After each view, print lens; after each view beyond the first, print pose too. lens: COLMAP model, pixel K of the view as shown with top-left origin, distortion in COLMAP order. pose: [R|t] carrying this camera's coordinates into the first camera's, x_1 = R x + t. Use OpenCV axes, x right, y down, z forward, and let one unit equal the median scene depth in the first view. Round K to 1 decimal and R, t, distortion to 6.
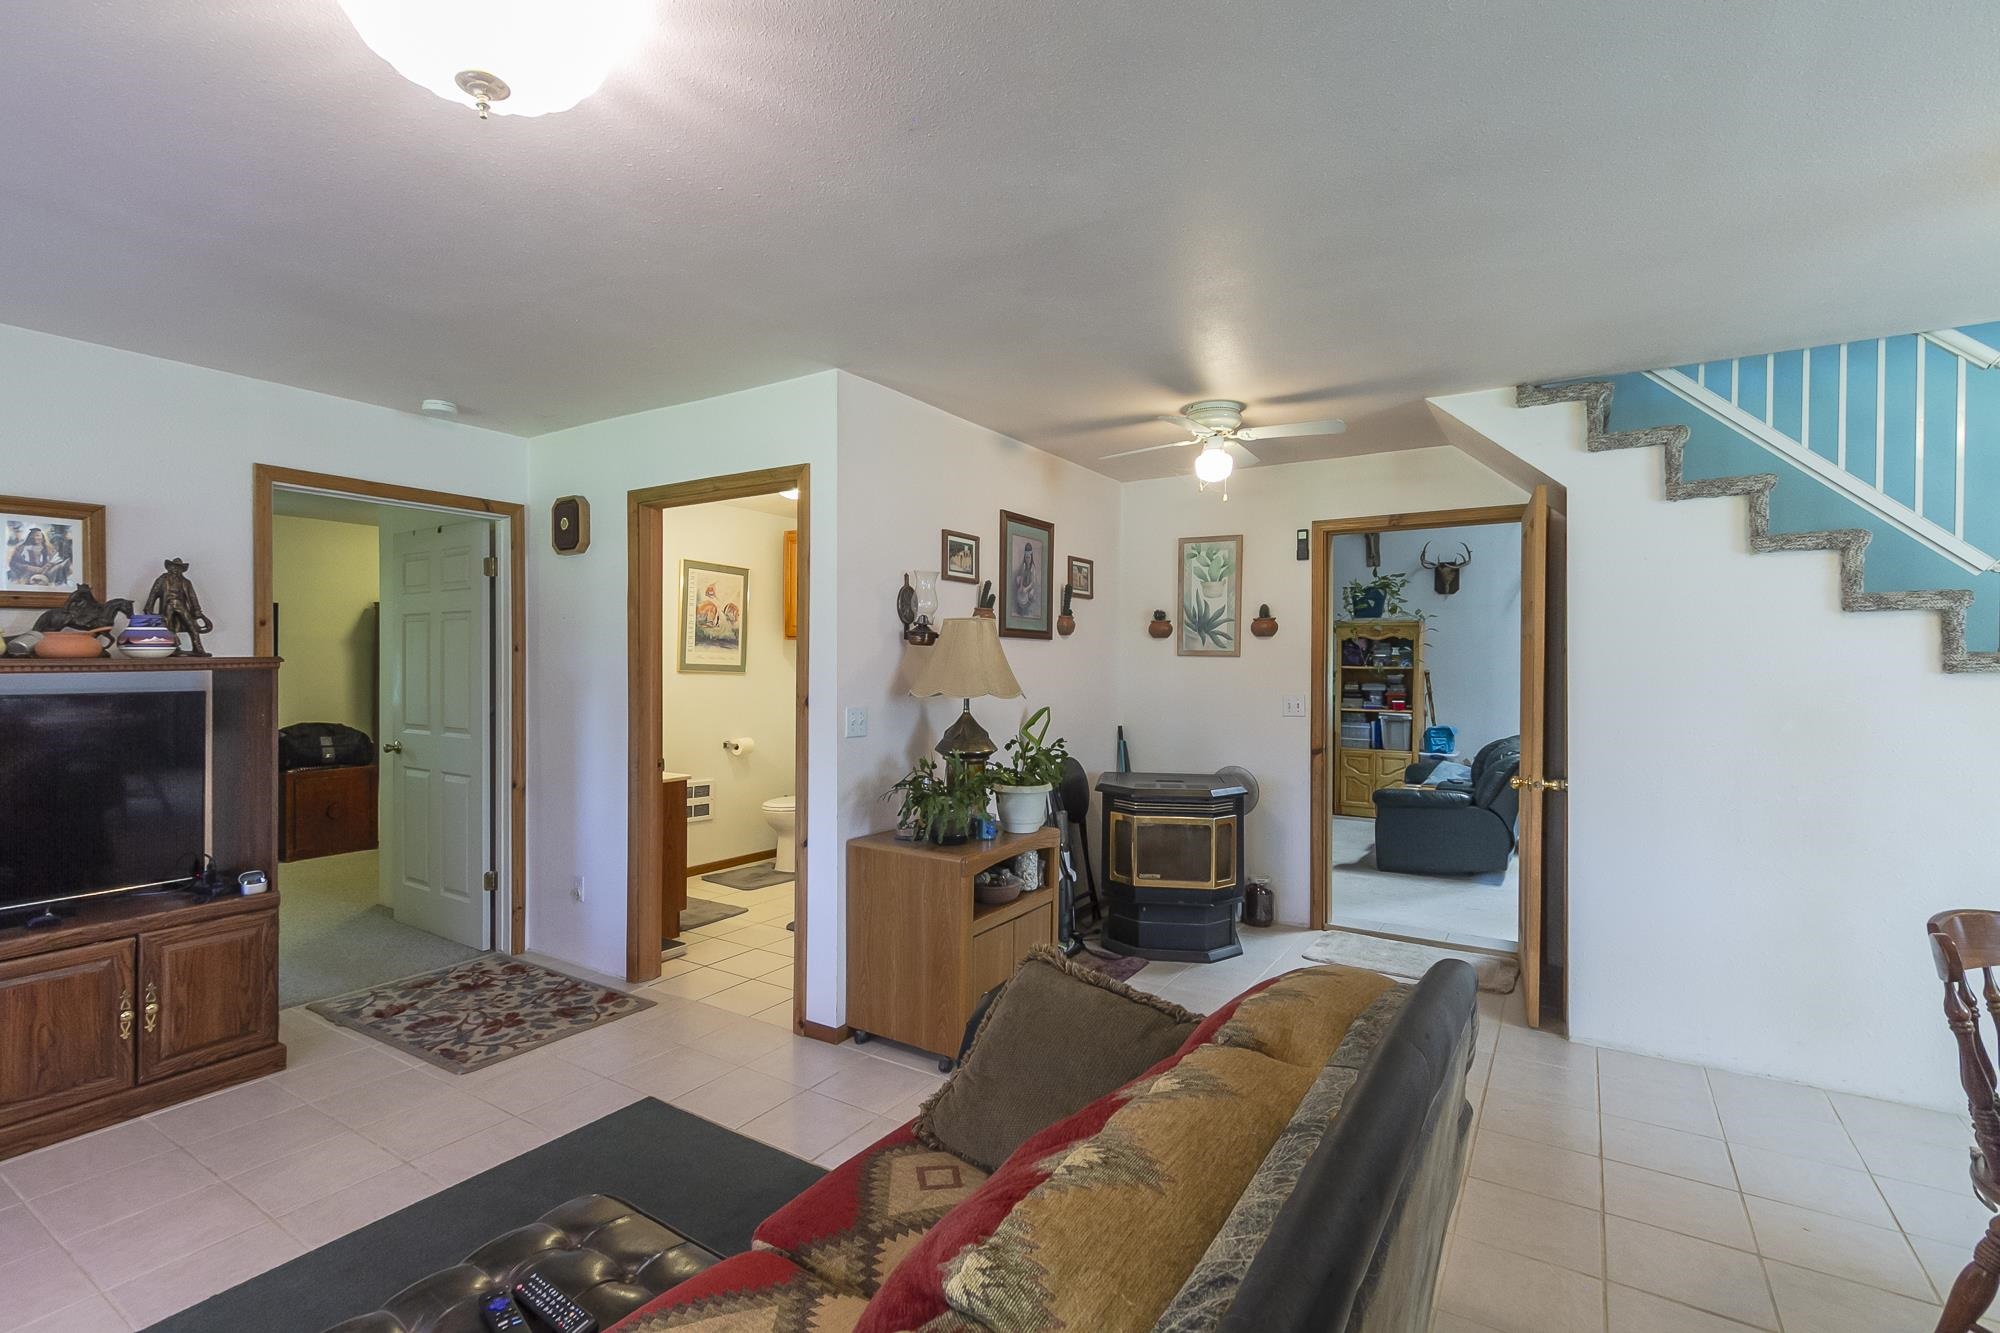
lens RADIAL K [[905.1, 0, 995.2], [0, 905.1, 669.2], [0, 0, 1]] dist [0.000677, 0.000055]
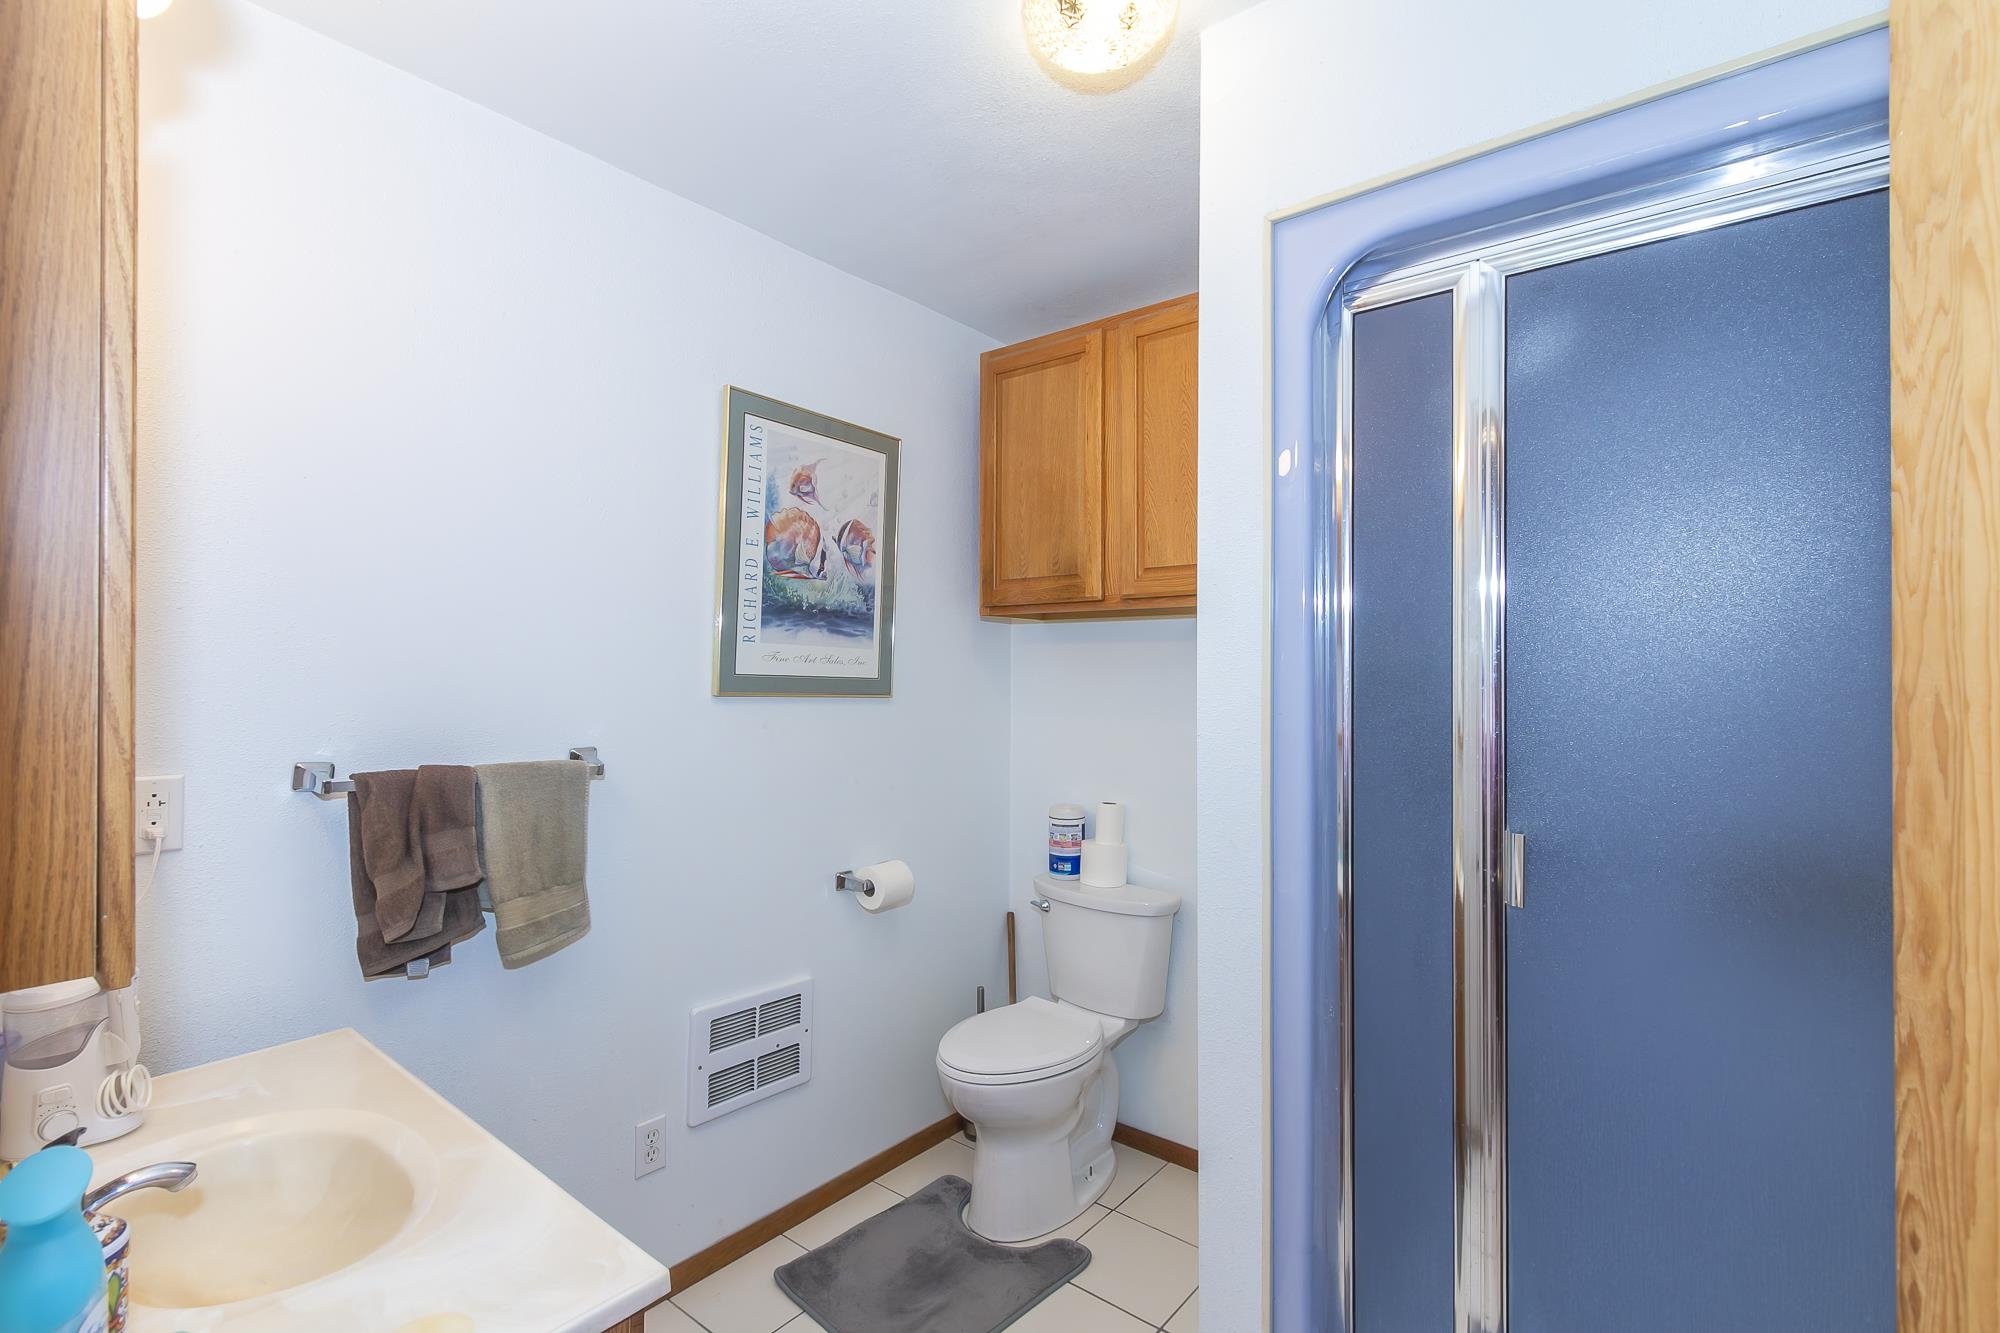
lens RADIAL K [[905.1, 0, 1003.9], [0, 905.1, 666.2], [0, 0, 1]] dist [0.000677, 0.000055]
pose [[0.994300, -0.003502, -0.106561, -0.186362], [0.001964, 0.999892, -0.014533, -0.003698], [0.106601, 0.014241, 0.994200, 0.618117]]
